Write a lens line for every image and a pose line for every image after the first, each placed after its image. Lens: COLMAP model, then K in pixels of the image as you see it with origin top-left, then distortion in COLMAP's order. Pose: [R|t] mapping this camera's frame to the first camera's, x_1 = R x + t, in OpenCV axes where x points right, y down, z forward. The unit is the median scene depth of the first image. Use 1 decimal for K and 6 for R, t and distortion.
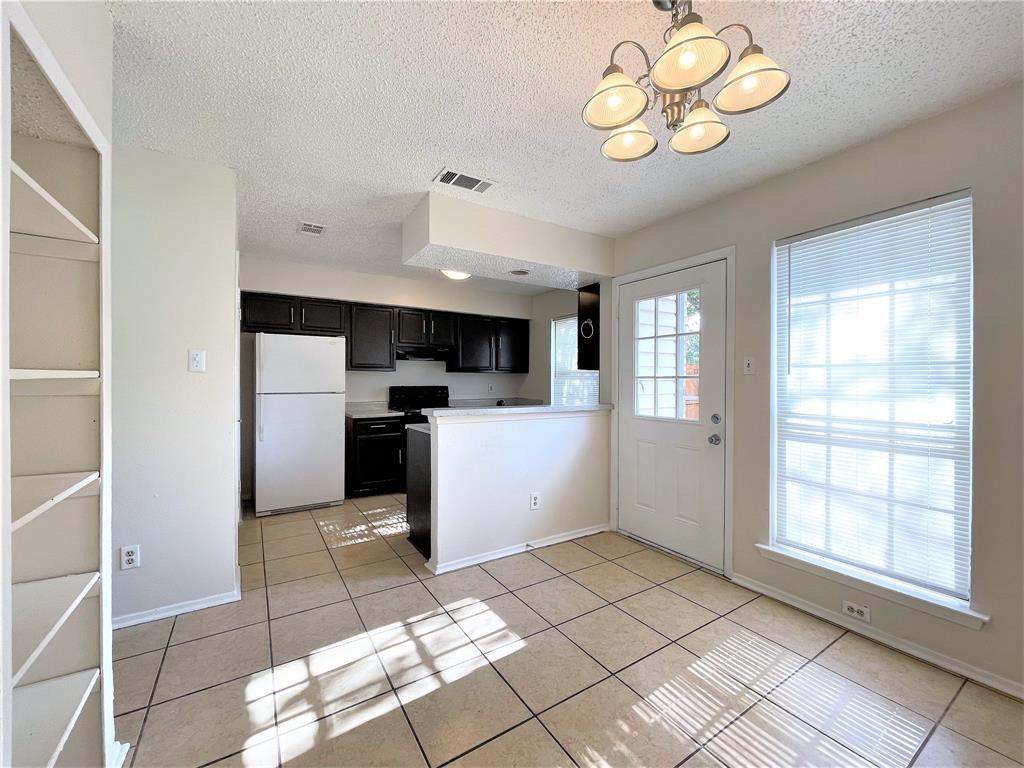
lens RADIAL K [[422.9, 0, 524.2], [0, 422.9, 381.8], [0, 0, 1]] dist [-0.000159, -0.000135]
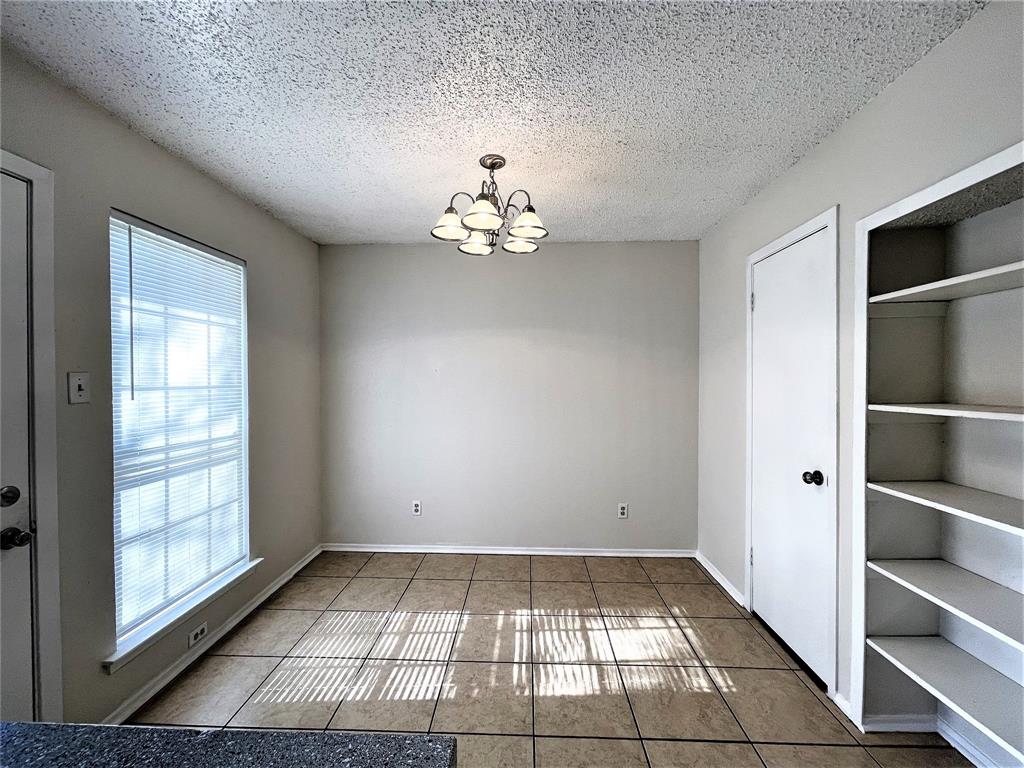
lens RADIAL K [[413.0, 0, 507.9], [0, 413.0, 383.4], [0, 0, 1]] dist [0.001897, -0.000134]
pose [[-0.808546, -0.005431, 0.588408, -0.384298], [0.004566, 0.999869, 0.015503, -0.063253], [-0.588415, 0.015221, -0.808416, 1.367581]]
